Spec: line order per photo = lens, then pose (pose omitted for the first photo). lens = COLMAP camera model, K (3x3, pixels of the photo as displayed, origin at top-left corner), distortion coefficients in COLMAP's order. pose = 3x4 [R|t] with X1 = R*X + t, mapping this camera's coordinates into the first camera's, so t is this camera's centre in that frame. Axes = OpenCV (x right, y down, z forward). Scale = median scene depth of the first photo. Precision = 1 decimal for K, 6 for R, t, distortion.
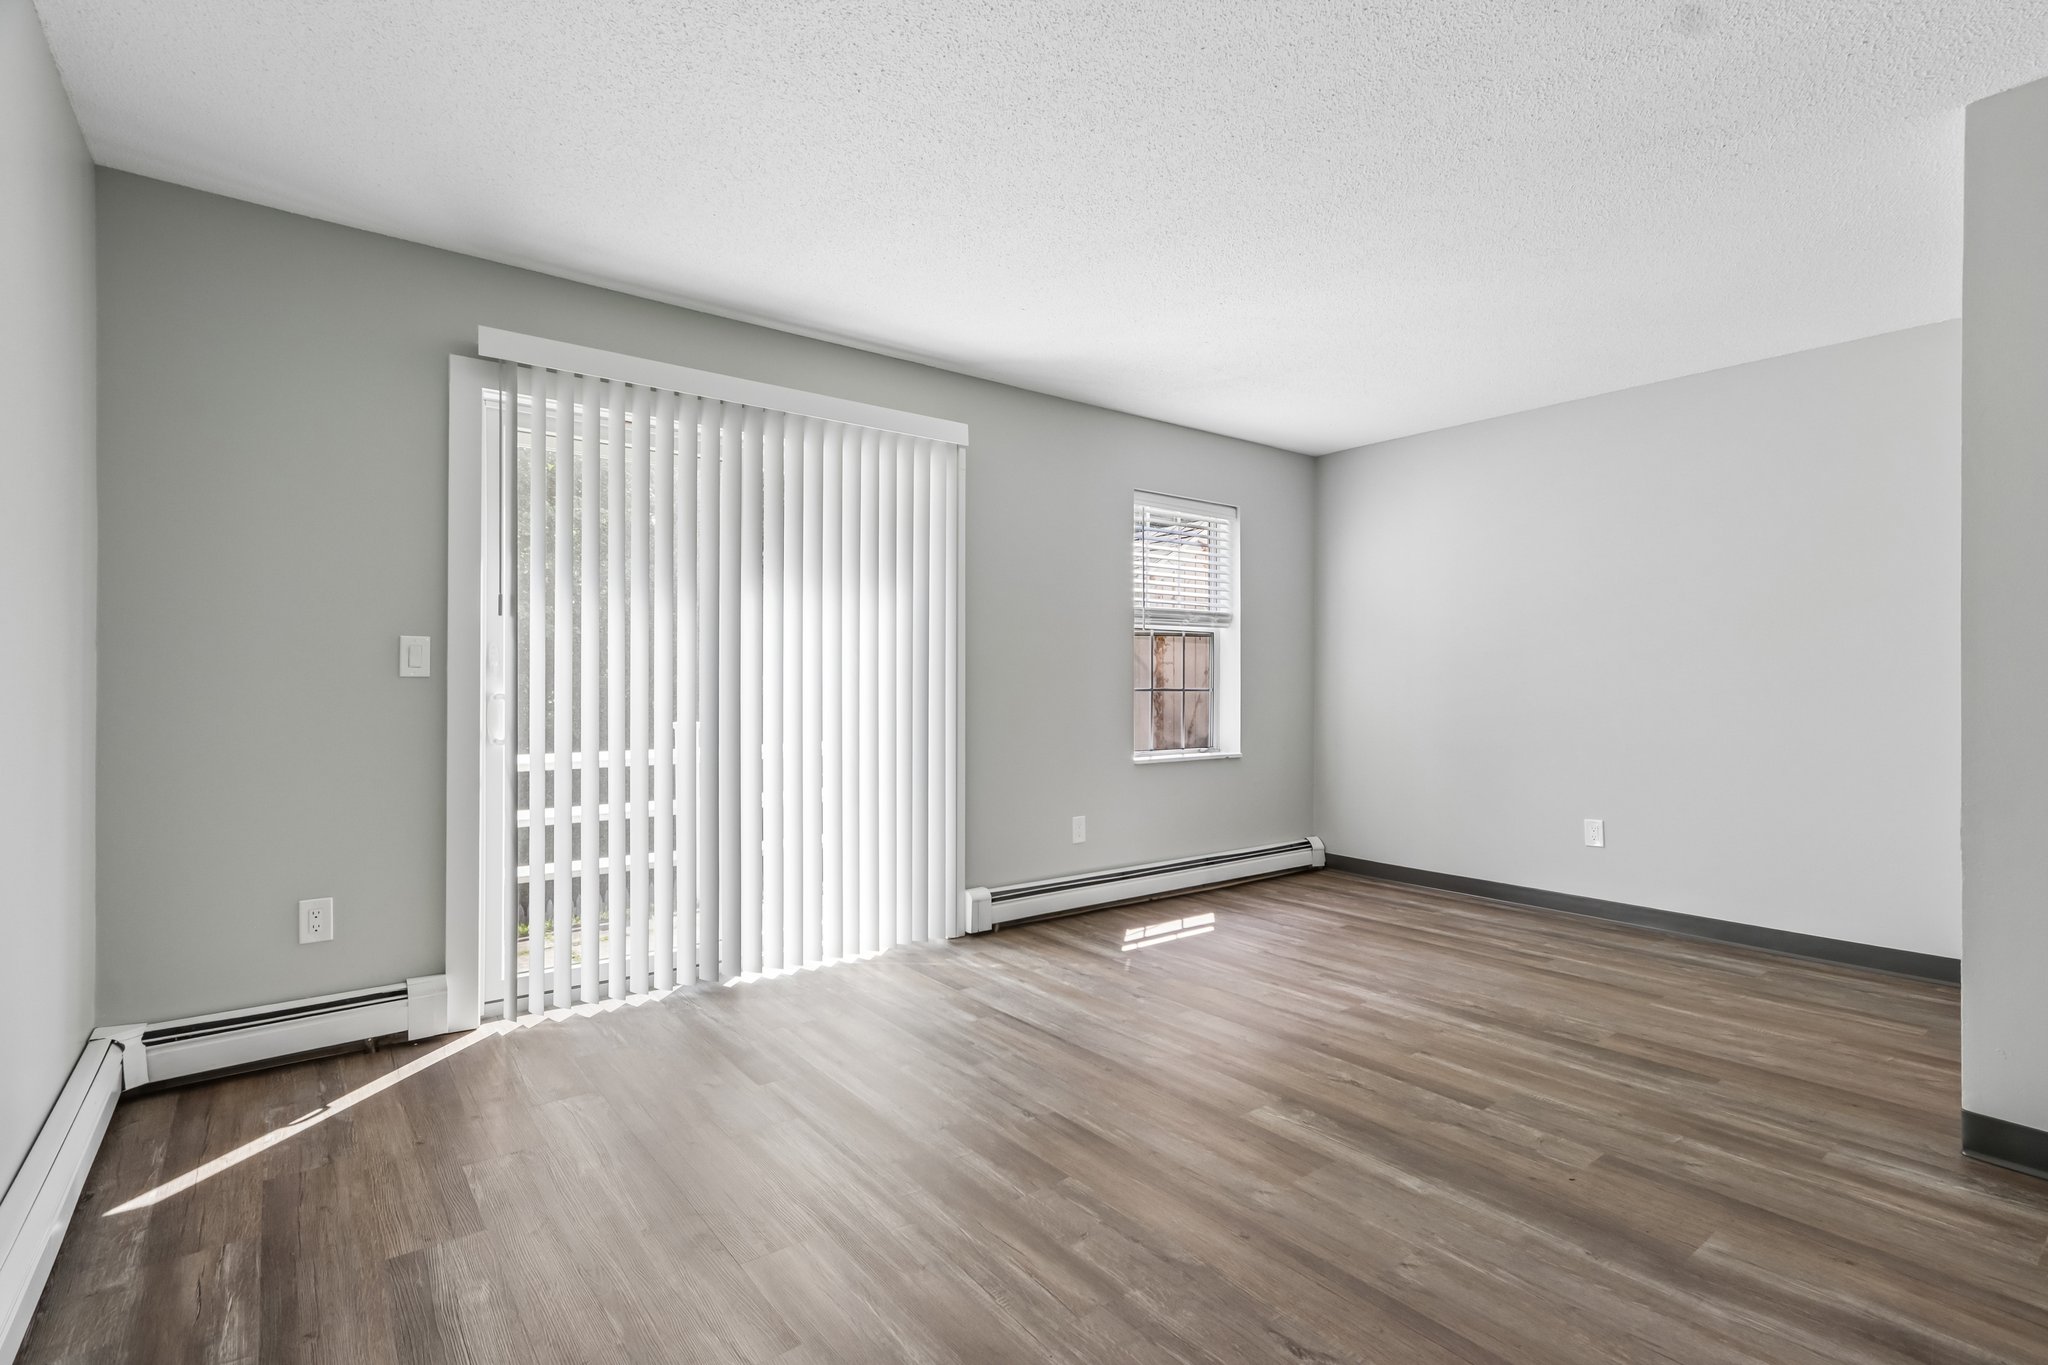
lens RADIAL K [[954.7, 0, 993.0], [0, 954.7, 687.3], [0, 0, 1]] dist [0.002937, 0.000634]
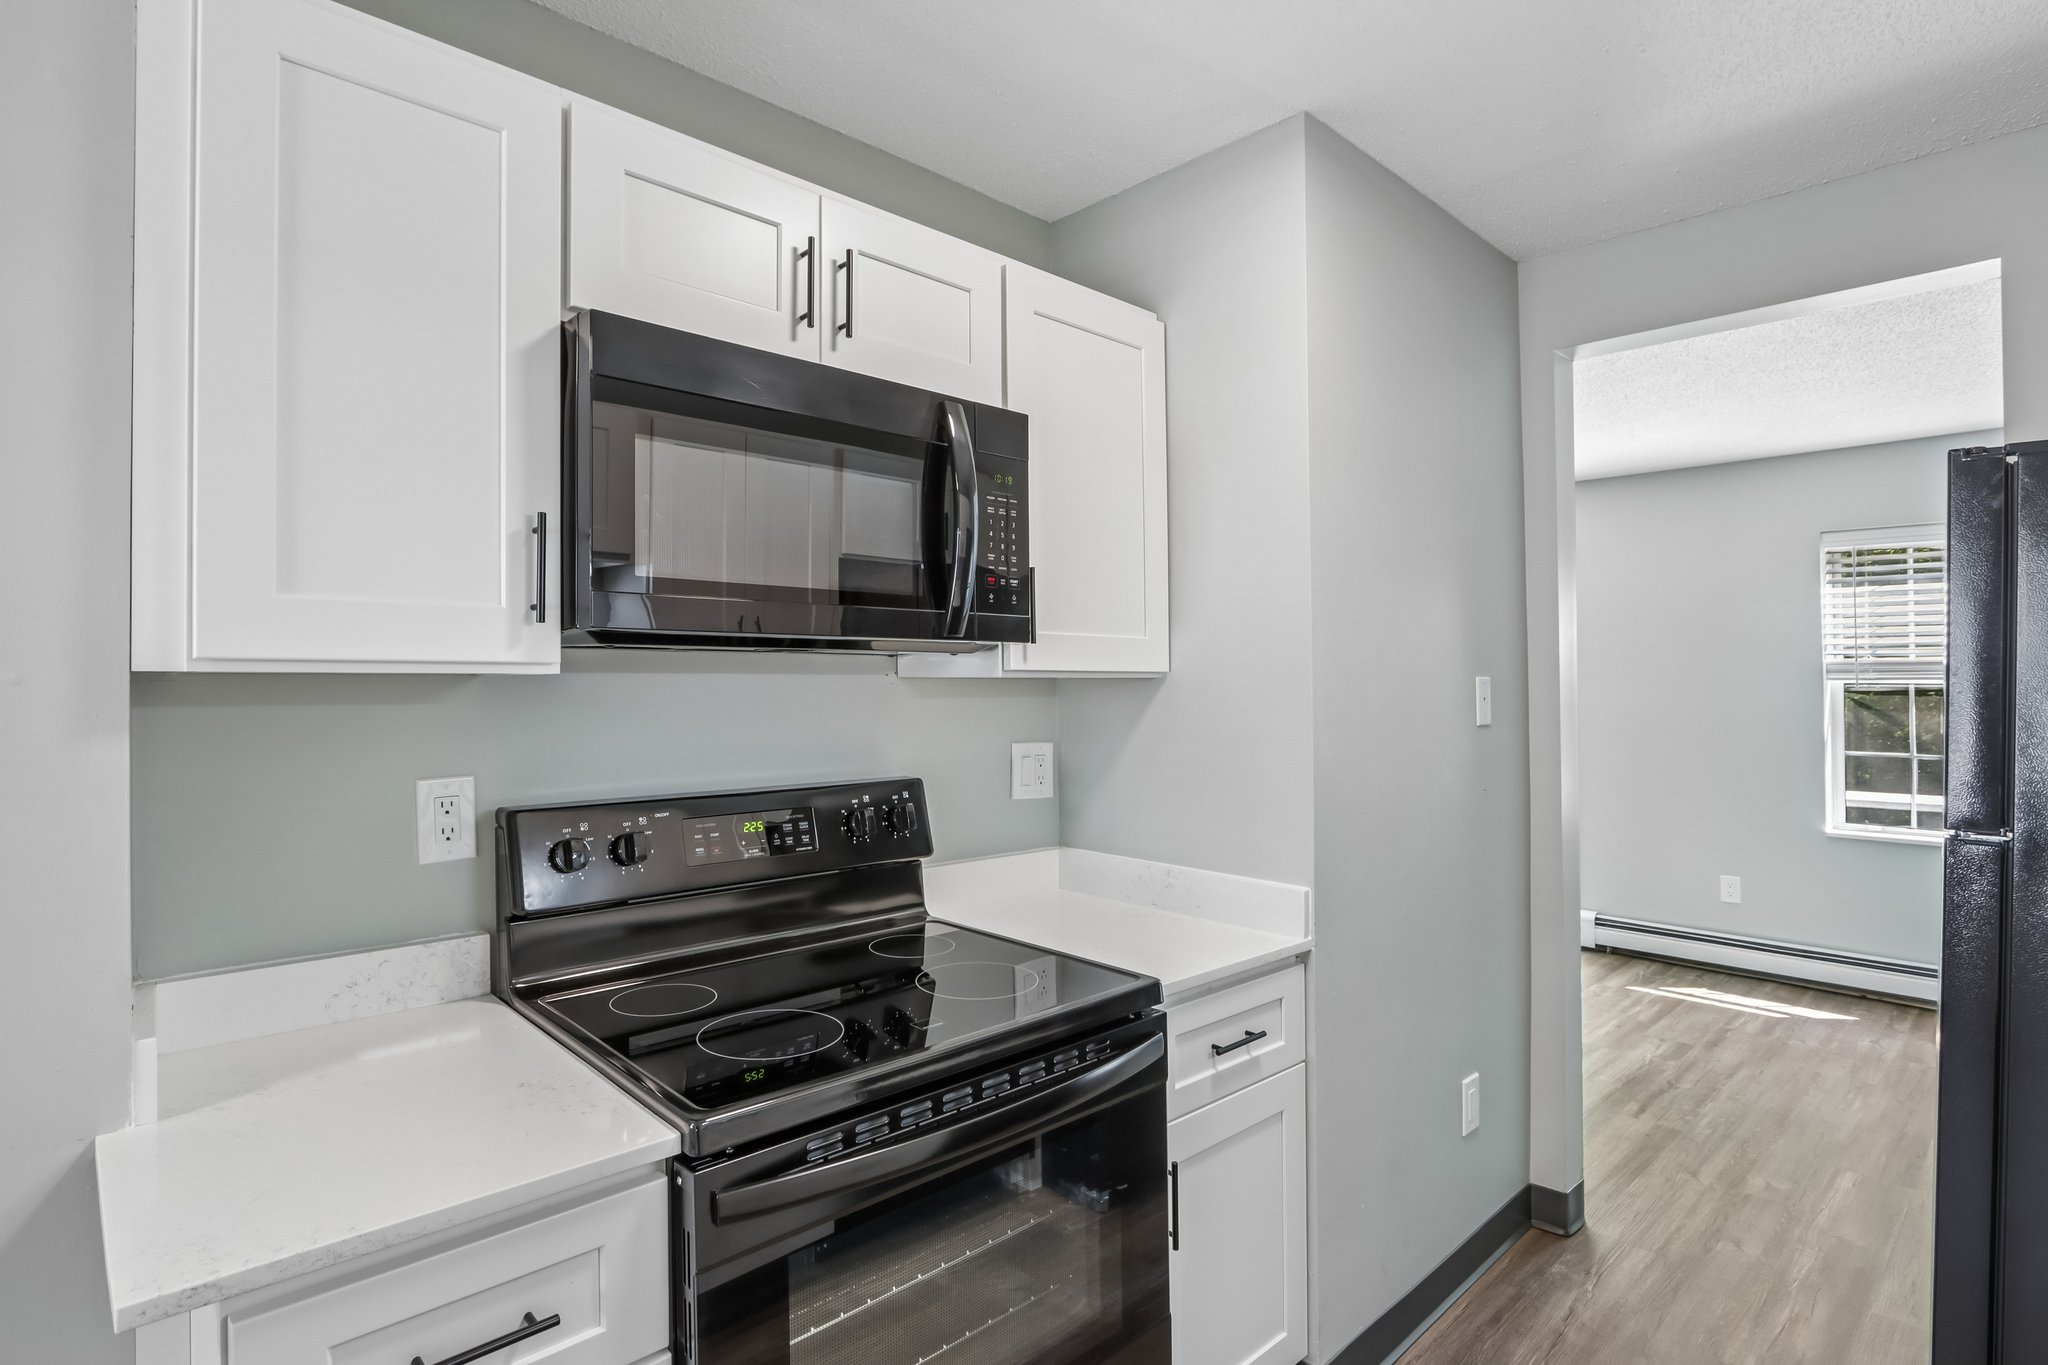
lens RADIAL K [[1028.8, 0, 998.5], [0, 1028.8, 670.3], [0, 0, 1]] dist [-0.014593, -0.000483]
pose [[0.108746, -0.011080, -0.994008, 1.387765], [-0.002330, 0.999932, -0.011401, -0.086158], [0.994067, 0.003556, 0.108713, 0.156262]]
